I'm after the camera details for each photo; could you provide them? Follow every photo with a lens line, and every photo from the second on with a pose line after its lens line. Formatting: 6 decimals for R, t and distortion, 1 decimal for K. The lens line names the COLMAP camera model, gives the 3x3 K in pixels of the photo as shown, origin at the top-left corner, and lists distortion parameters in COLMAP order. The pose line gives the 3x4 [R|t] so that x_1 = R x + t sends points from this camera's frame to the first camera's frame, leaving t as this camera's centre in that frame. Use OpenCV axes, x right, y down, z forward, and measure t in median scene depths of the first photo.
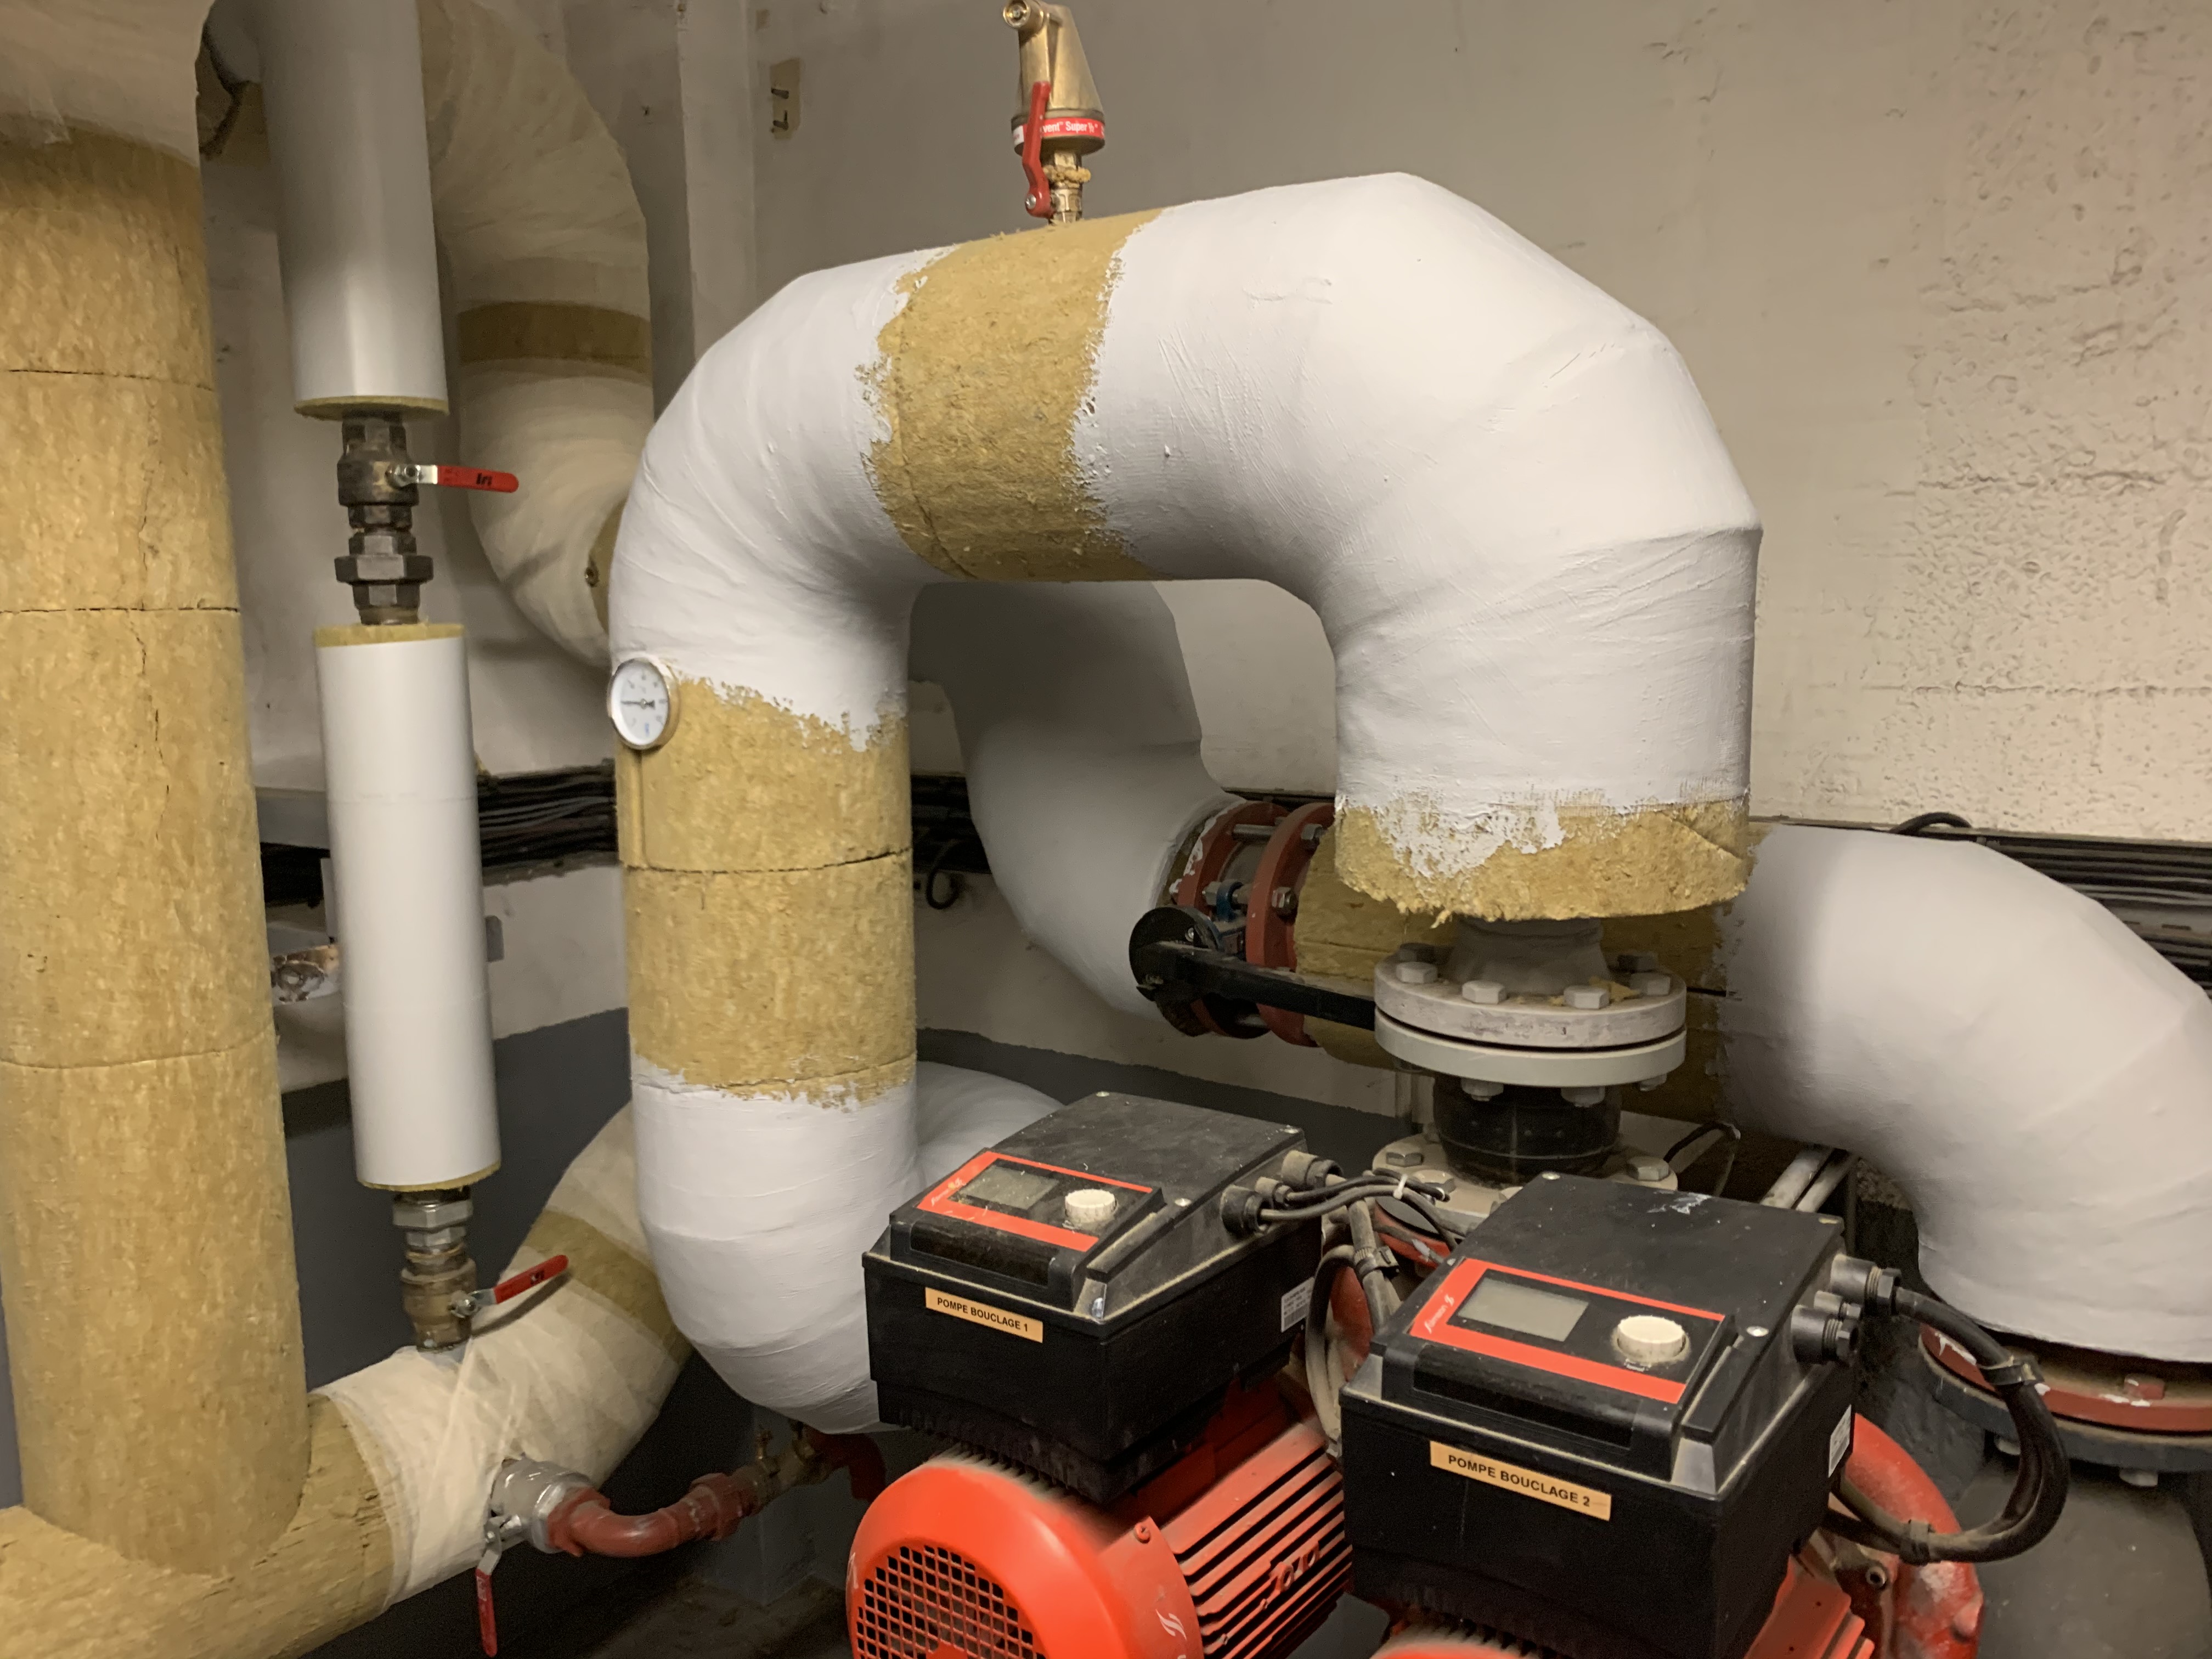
lens RADIAL K [[1719.2, 0, 1106.0], [0, 1719.2, 829.5], [0, 0, 1]] dist [-0.004299, 0.003151]
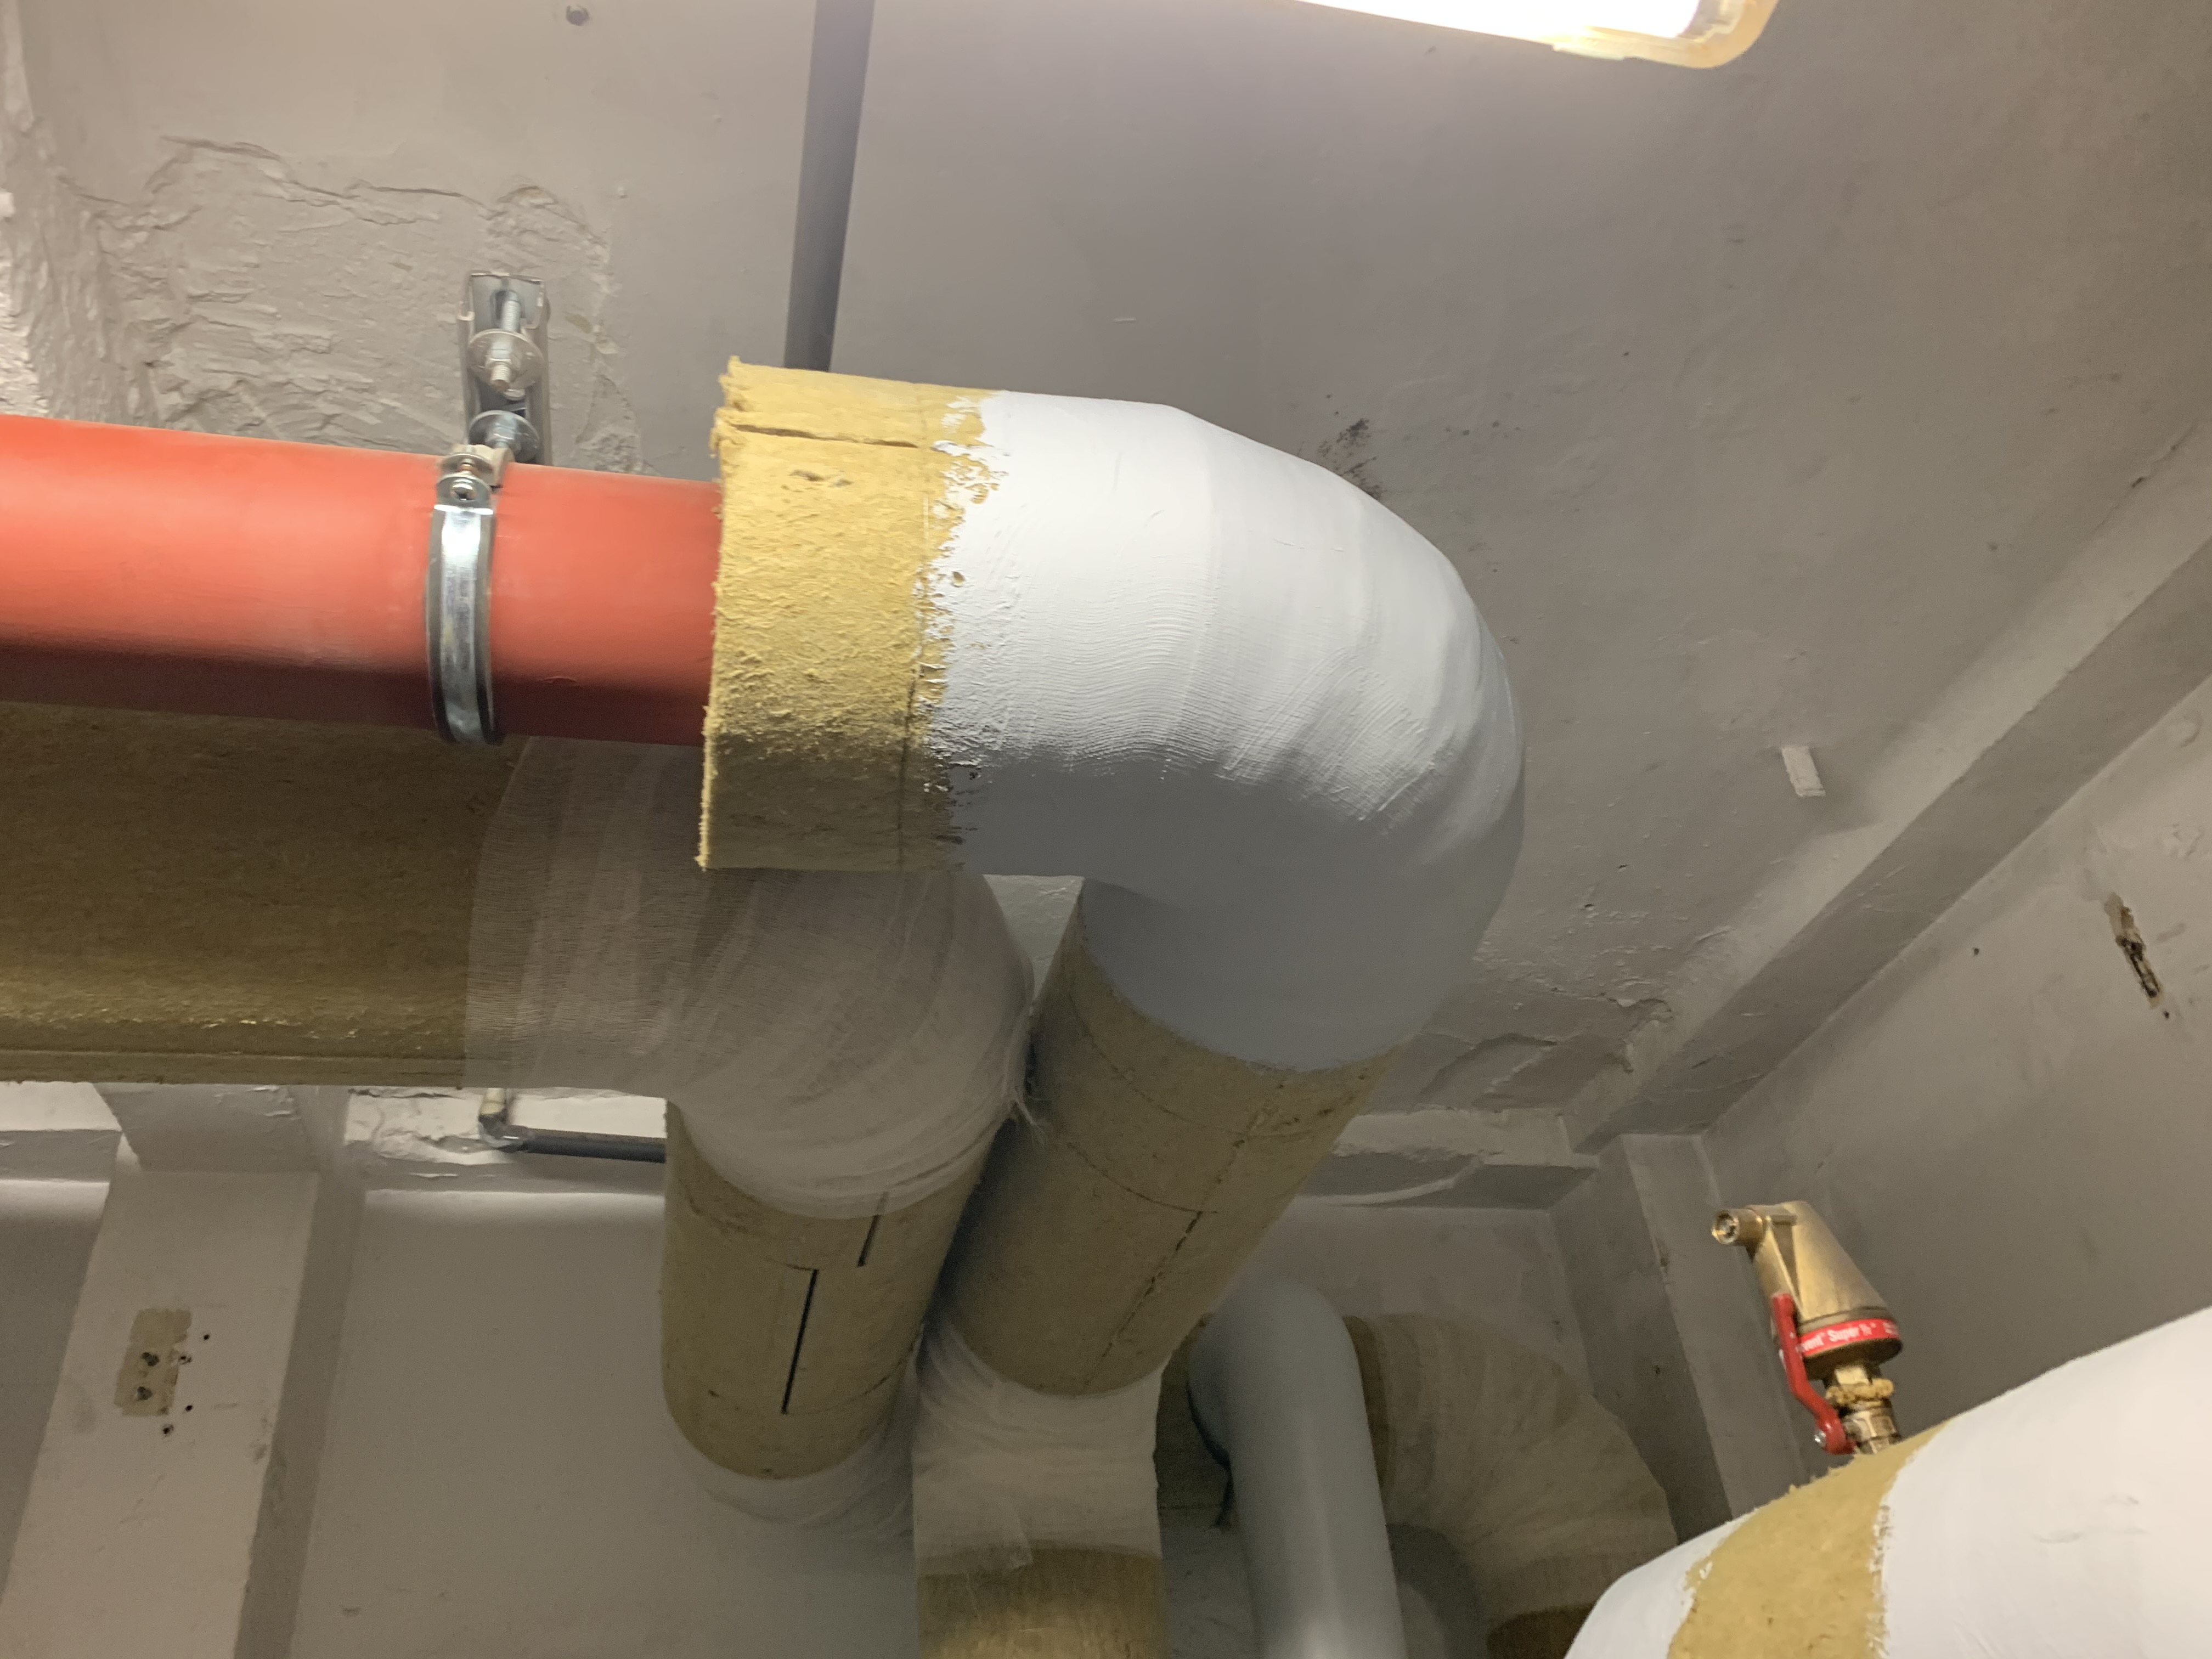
lens RADIAL K [[1712.2, 0, 1079.5], [0, 1712.2, 858.4], [0, 0, 1]] dist [-0.003566, 0.005251]
pose [[0.746237, -0.406109, -0.527452, 0.226780], [-0.017146, 0.780362, -0.625093, -0.078135], [0.665460, 0.475511, 0.575372, 0.201073]]
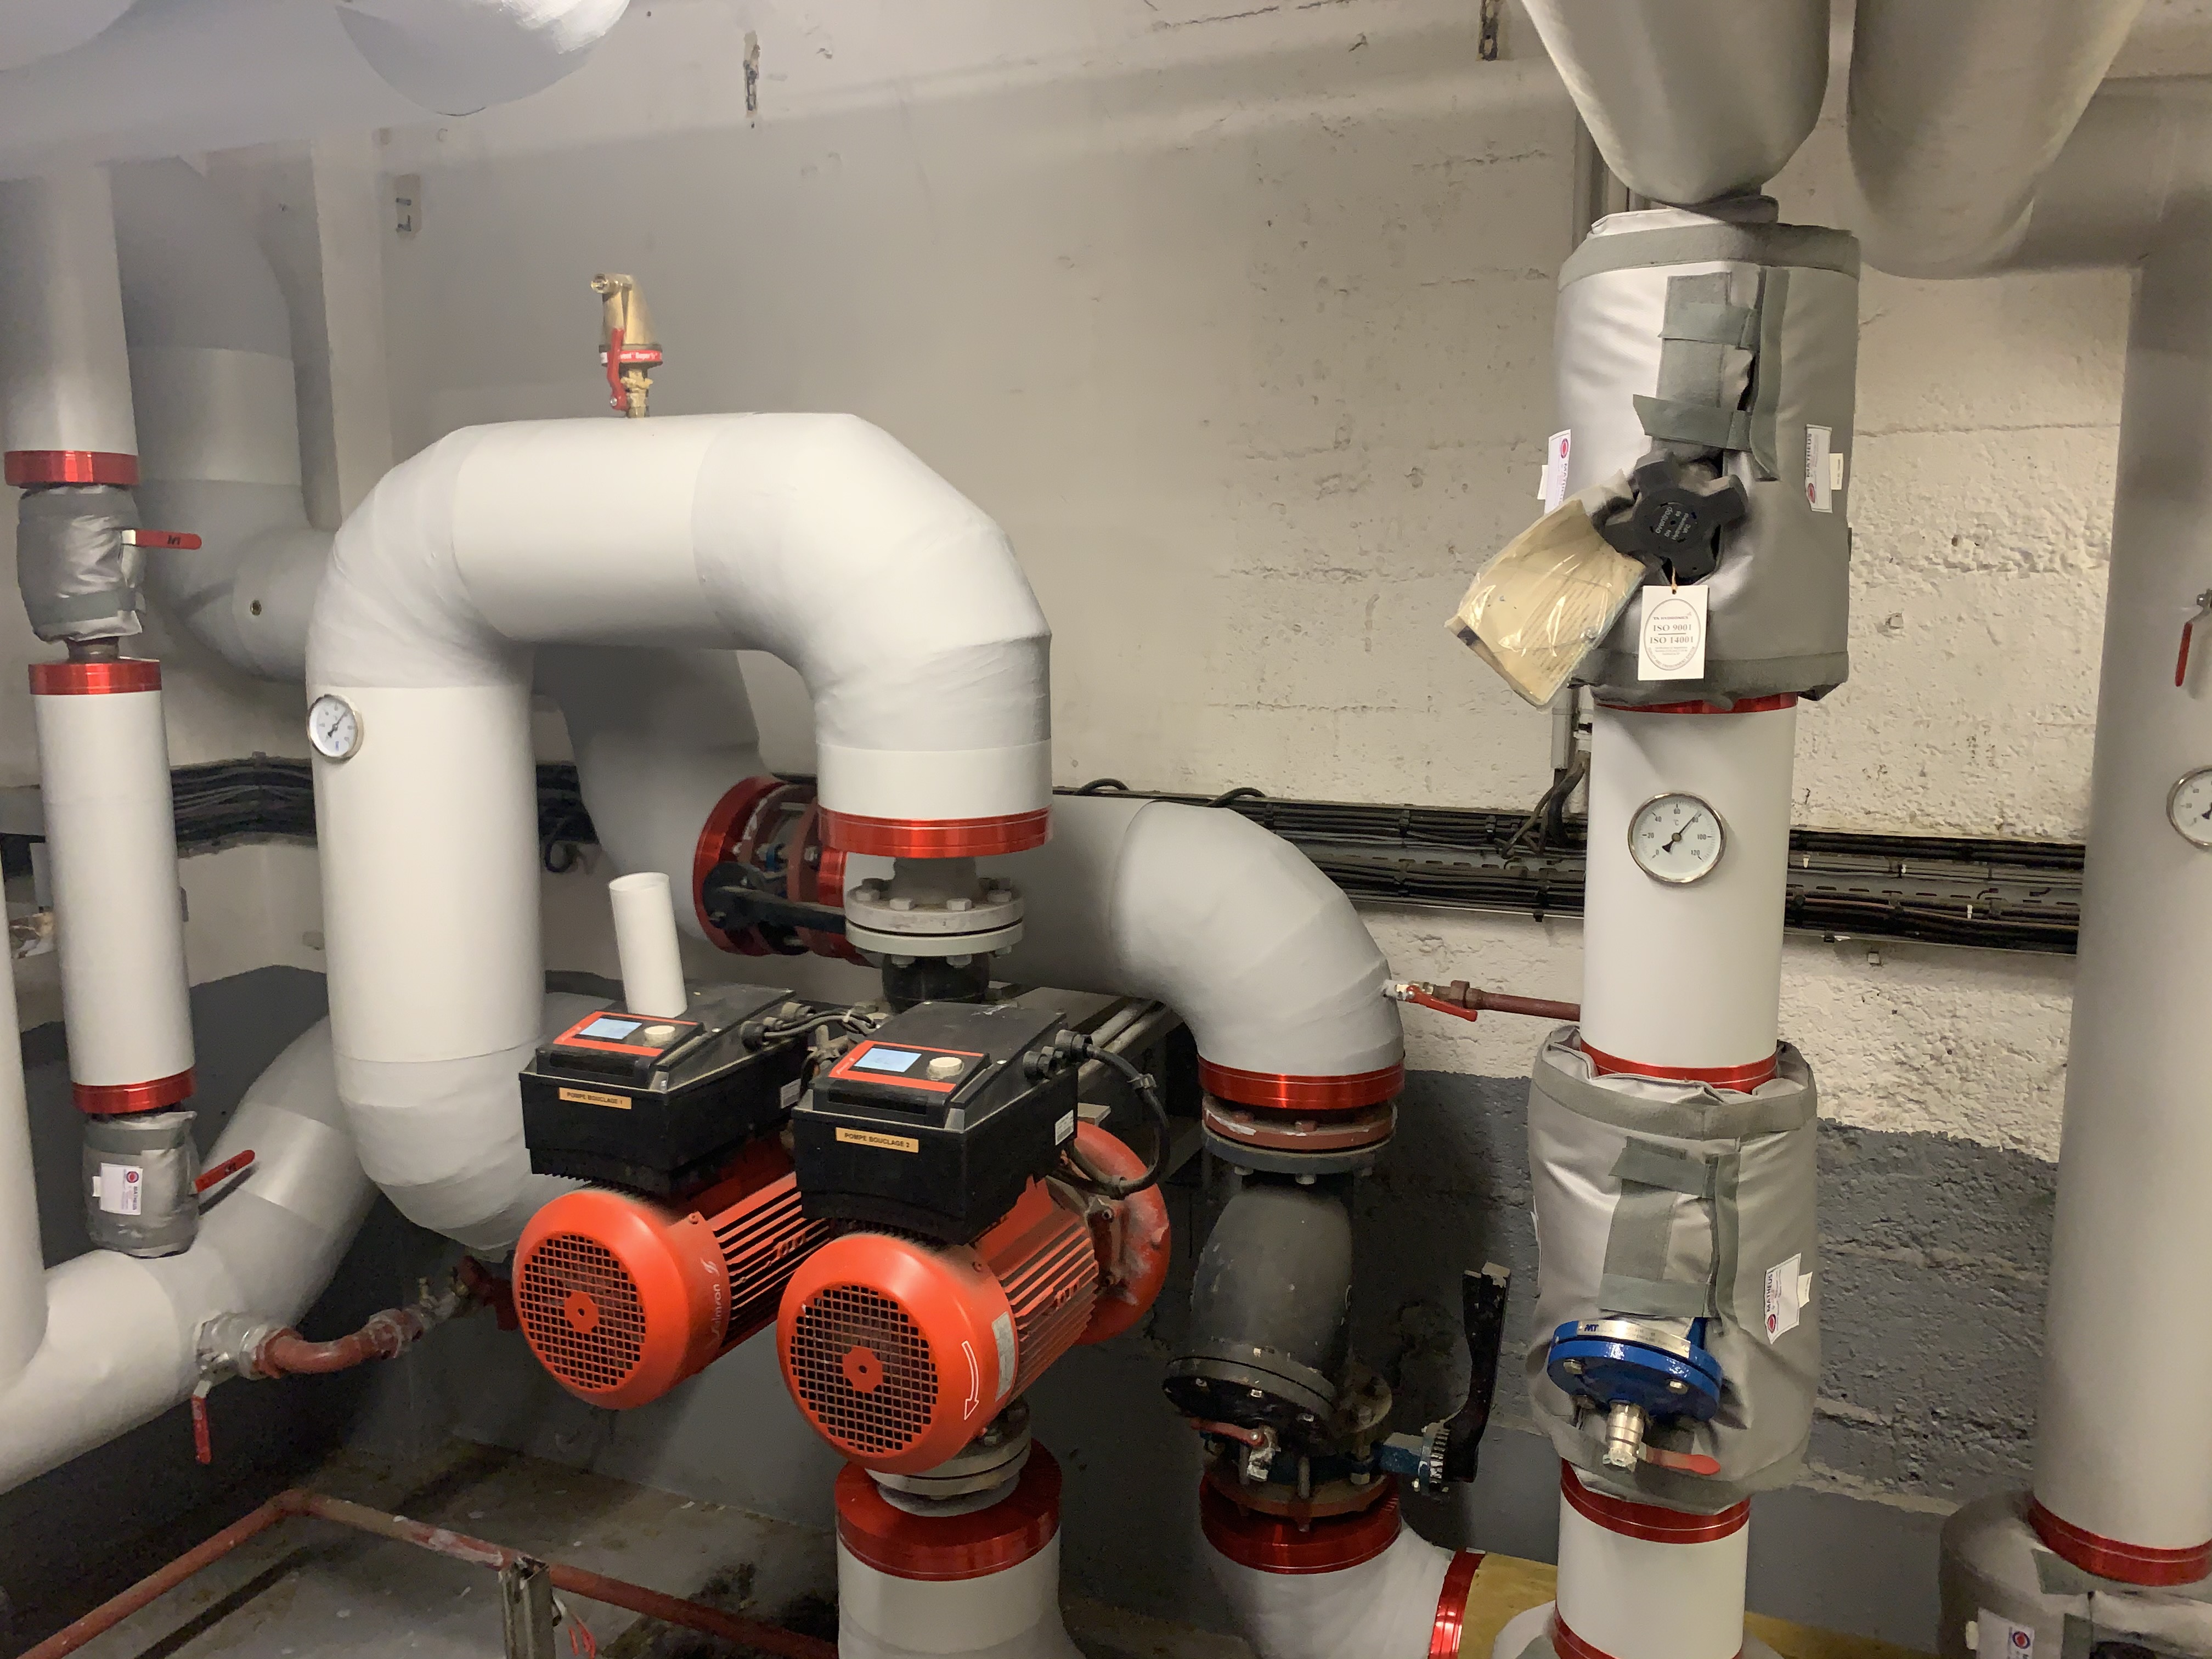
lens RADIAL K [[1709.4, 0, 1097.8], [0, 1709.4, 821.9], [0, 0, 1]] dist [0.060100, -0.101095]
pose [[0.977645, -0.020415, 0.209267, 0.050527], [0.017064, 0.999696, 0.017808, -0.011572], [-0.209567, -0.013839, 0.977696, -0.600811]]
